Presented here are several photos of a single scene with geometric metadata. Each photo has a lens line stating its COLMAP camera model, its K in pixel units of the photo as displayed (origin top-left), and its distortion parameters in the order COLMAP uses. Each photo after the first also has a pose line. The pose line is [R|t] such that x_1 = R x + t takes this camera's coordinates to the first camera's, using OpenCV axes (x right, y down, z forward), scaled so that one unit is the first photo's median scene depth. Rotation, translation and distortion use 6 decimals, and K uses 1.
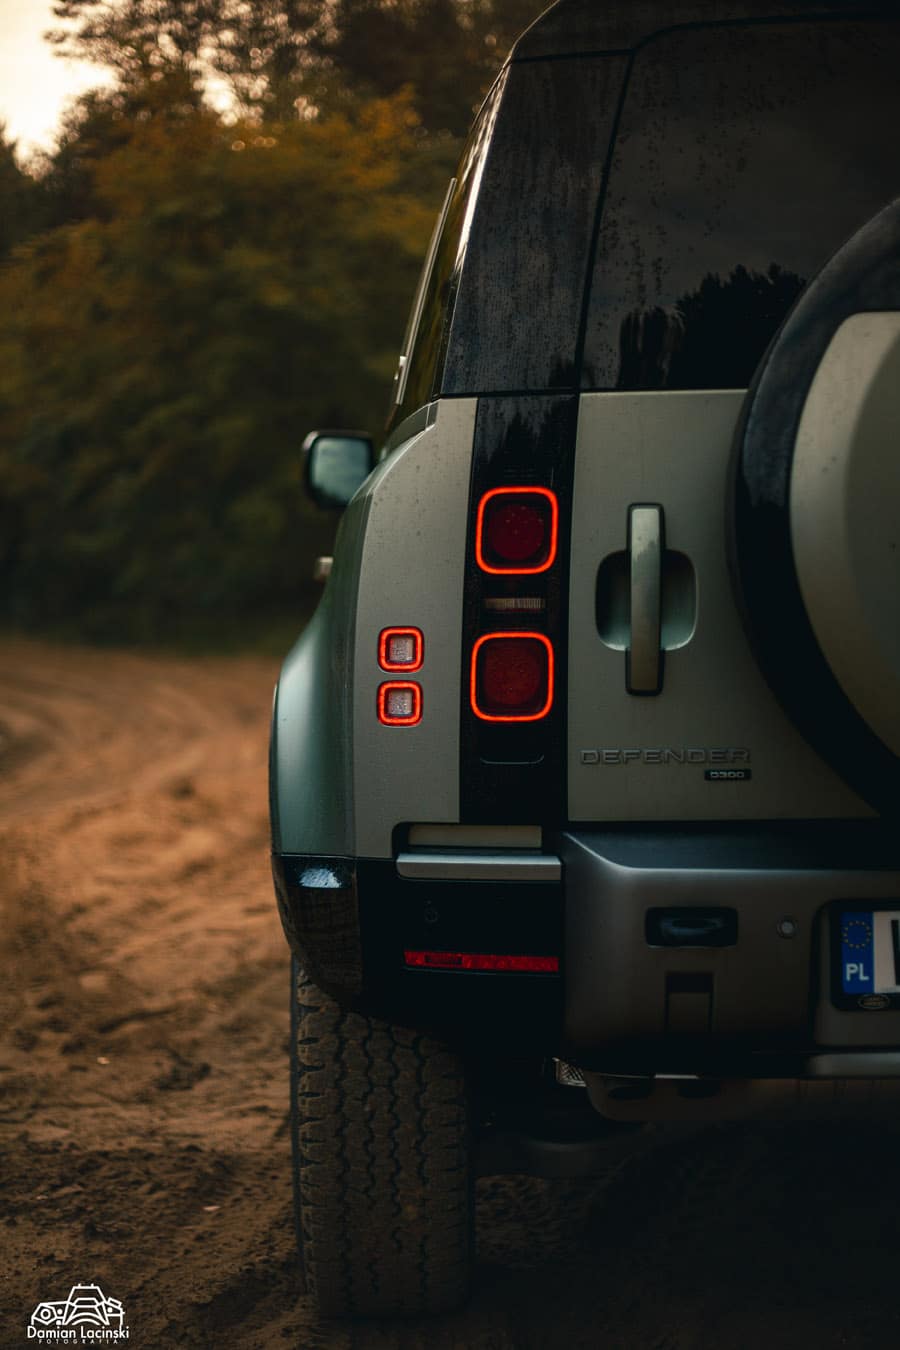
lens RADIAL K [[1951.2, 0, 450.0], [0, 1951.2, 675.0], [0, 0, 1]] dist [-0.029828, -0.053820]
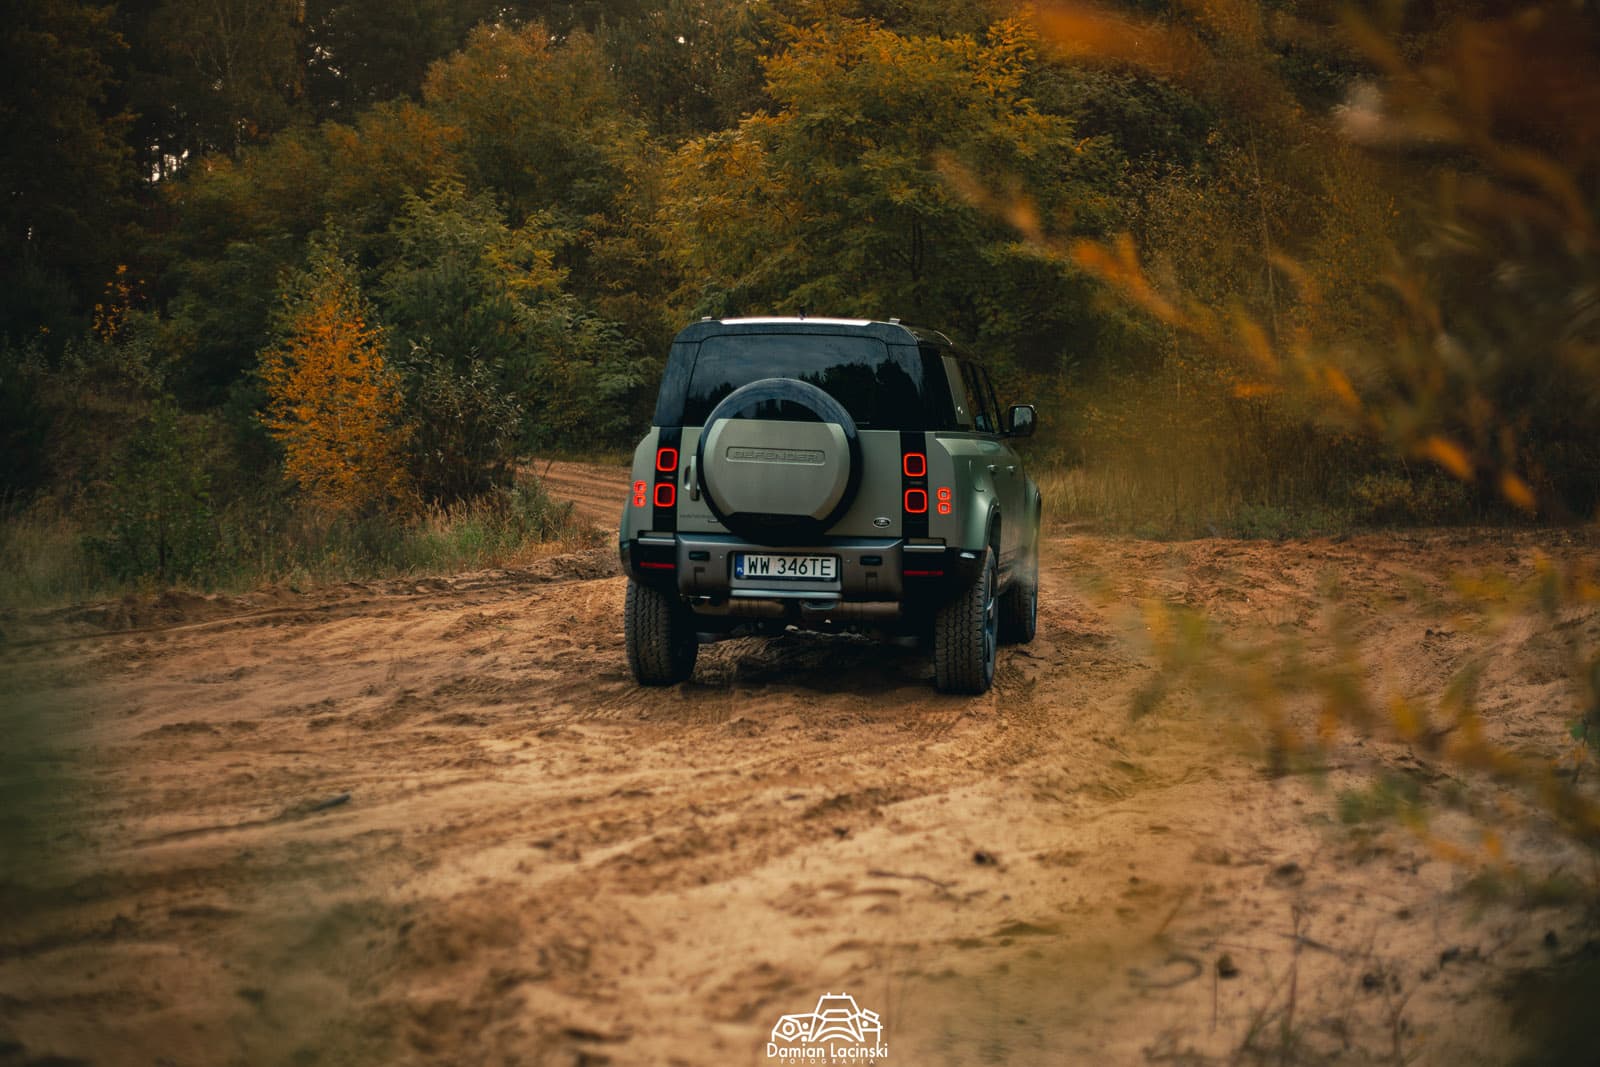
lens RADIAL K [[2312.6, 0, 800.0], [0, 2312.6, 533.5], [0, 0, 1]] dist [-0.029828, -0.053820]
pose [[0.980895, 0.045872, -0.189054, 1.222953], [-0.045802, 0.998939, 0.004746, 0.045140], [0.189071, 0.004004, 0.981955, -3.695924]]
